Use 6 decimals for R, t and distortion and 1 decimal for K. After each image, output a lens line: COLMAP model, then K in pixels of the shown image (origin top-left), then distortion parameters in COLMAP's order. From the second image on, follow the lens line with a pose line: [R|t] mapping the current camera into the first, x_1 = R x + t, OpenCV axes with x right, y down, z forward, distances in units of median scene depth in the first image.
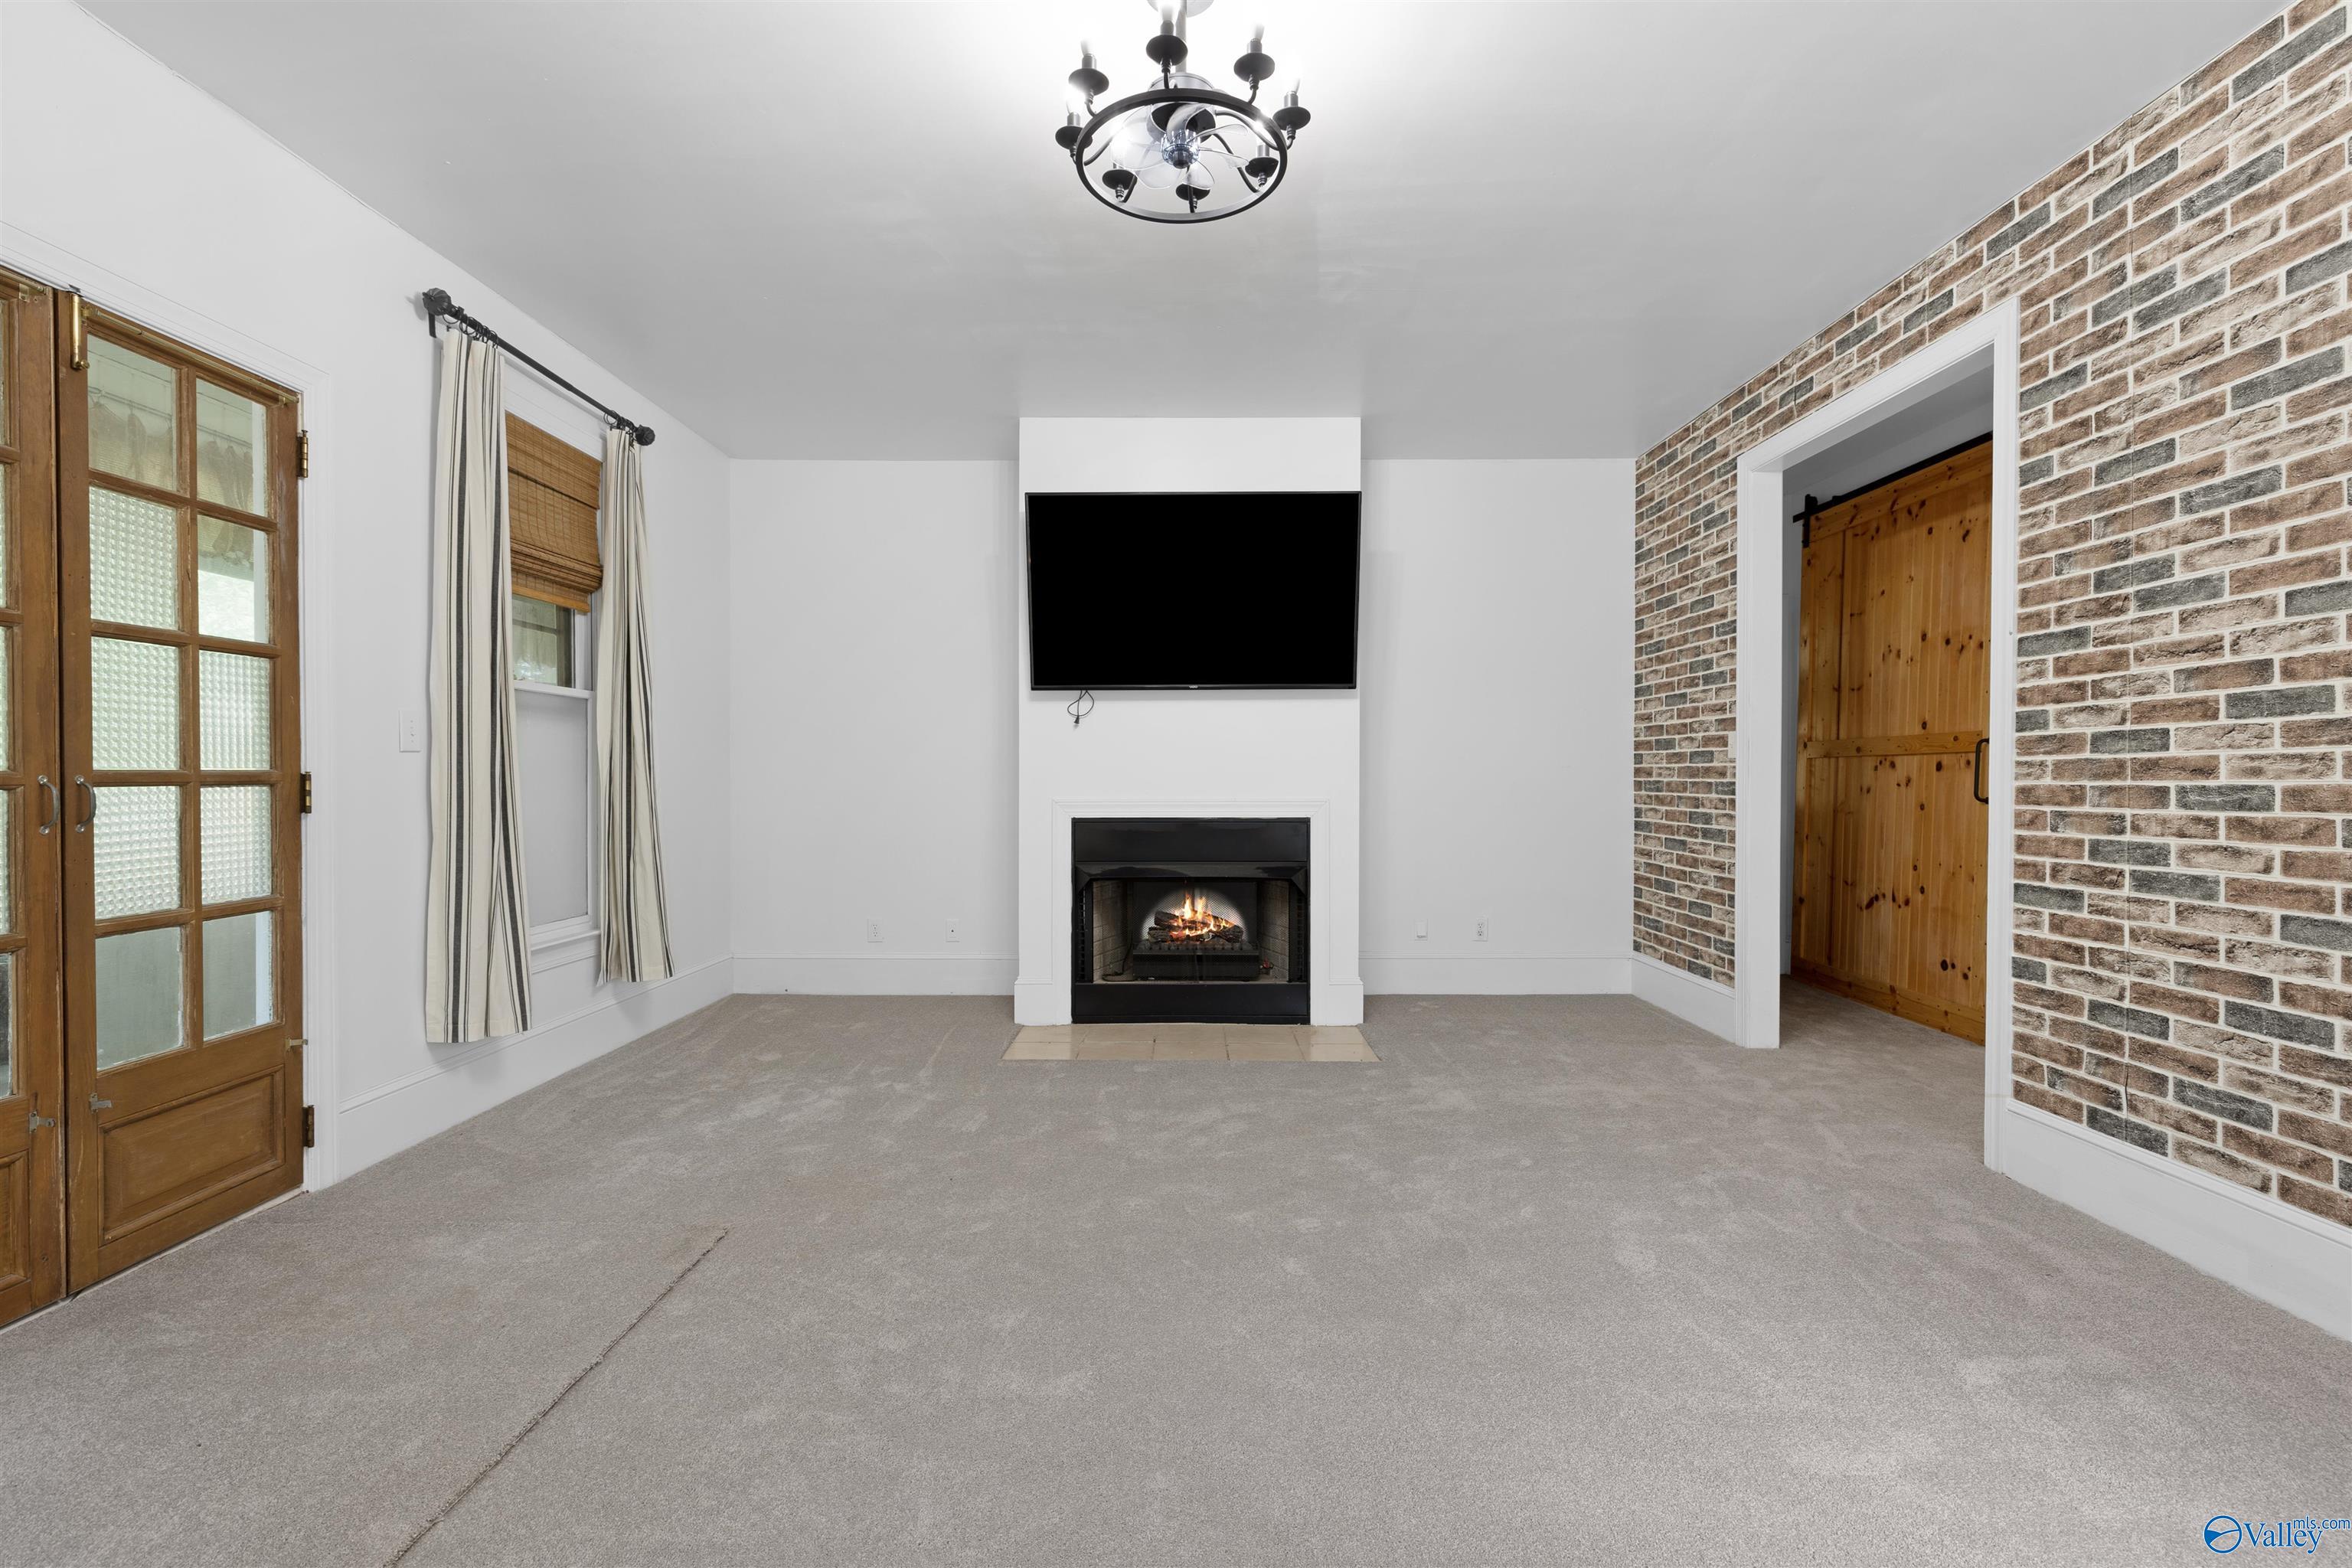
lens RADIAL K [[1013.8, 0, 1176.5], [0, 1013.8, 775.5], [0, 0, 1]] dist [-0.002191, 0.000672]
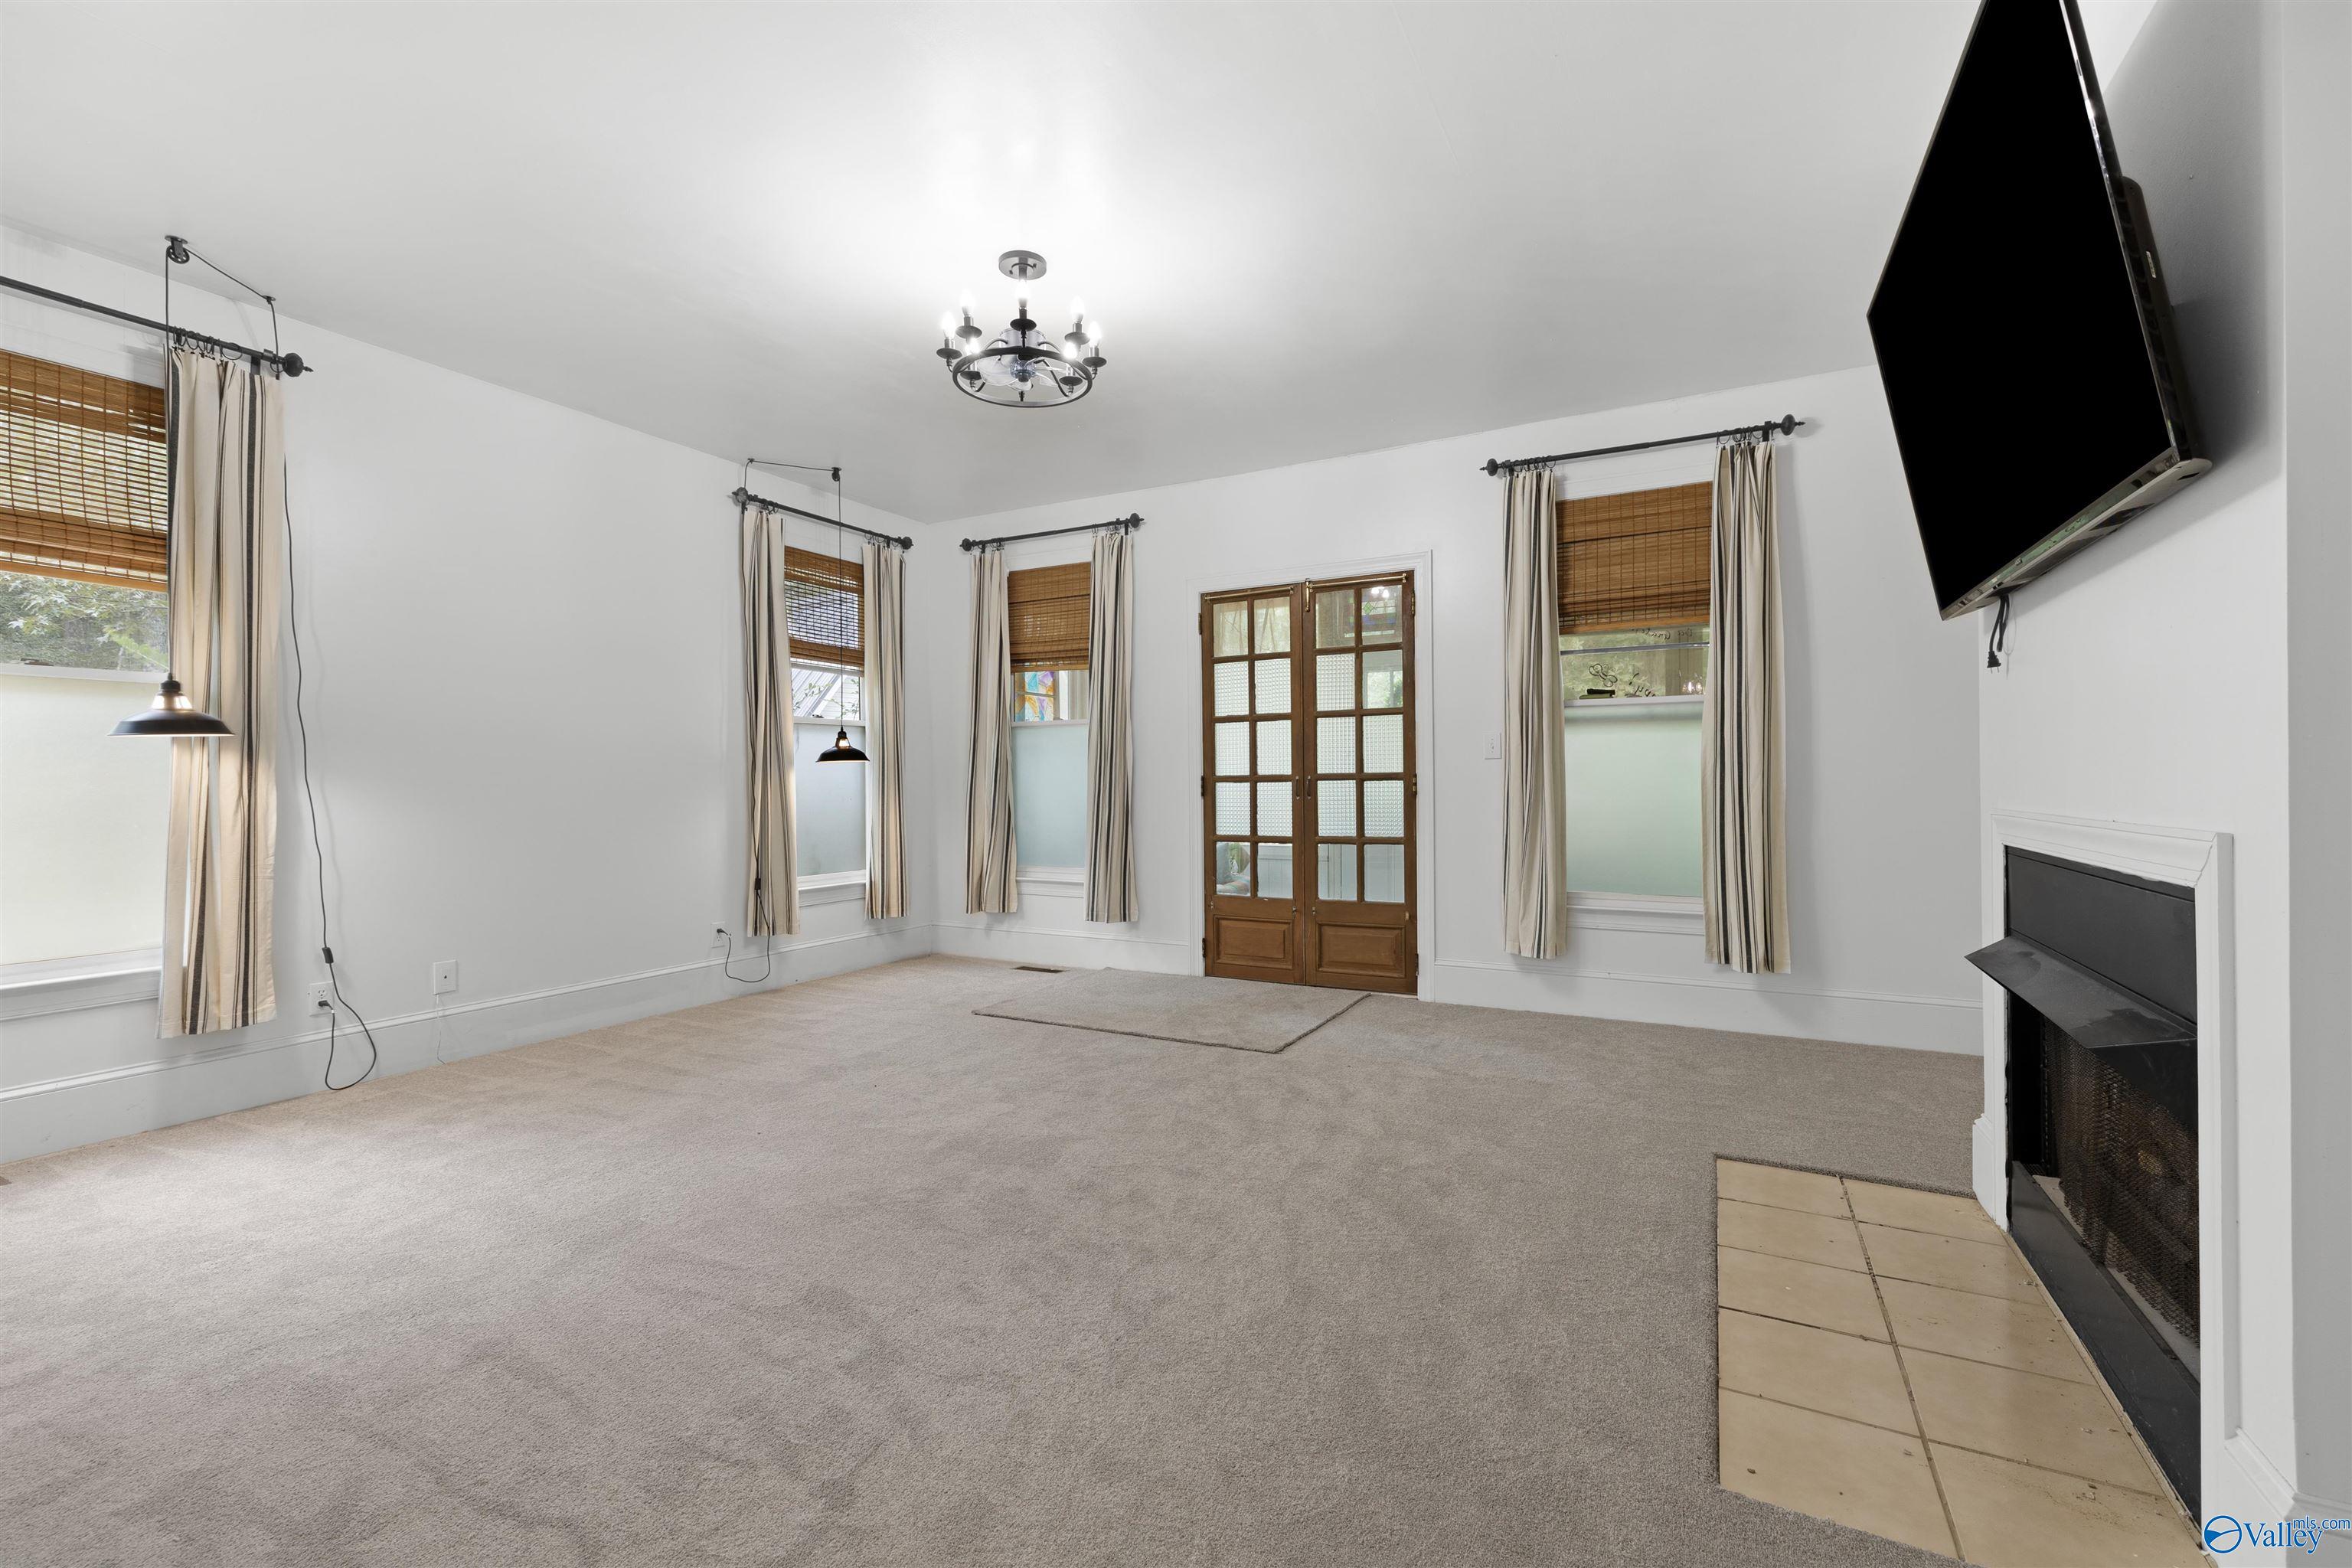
lens RADIAL K [[1013.8, 0, 1173.2], [0, 1013.8, 775.2], [0, 0, 1]] dist [-0.002191, 0.000672]
pose [[-0.462609, -0.000531, -0.886562, 1.107647], [0.010669, 0.999924, -0.006166, 0.008806], [0.886498, -0.012311, -0.462569, 1.630199]]
